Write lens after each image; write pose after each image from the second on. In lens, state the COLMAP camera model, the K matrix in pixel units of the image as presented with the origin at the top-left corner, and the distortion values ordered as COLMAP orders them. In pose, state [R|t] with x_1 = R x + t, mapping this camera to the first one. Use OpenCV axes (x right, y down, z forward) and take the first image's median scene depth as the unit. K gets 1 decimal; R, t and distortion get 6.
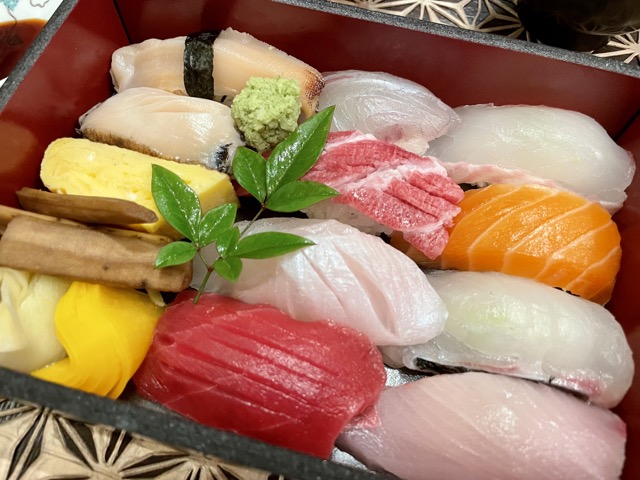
lens RADIAL K [[516.6, 0, 320.0], [0, 516.6, 240.0], [0, 0, 1]] dist [0.121720, -0.228729]
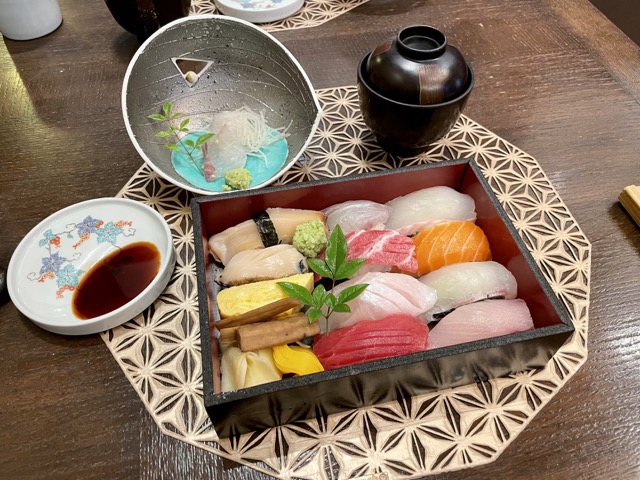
lens RADIAL K [[516.6, 0, 320.0], [0, 516.6, 240.0], [0, 0, 1]] dist [0.121720, -0.228729]
pose [[0.890894, -0.367099, 0.267481, -0.654767], [0.412984, 0.899824, -0.140574, 0.056446], [-0.189081, 0.235702, 0.953254, -0.975339]]
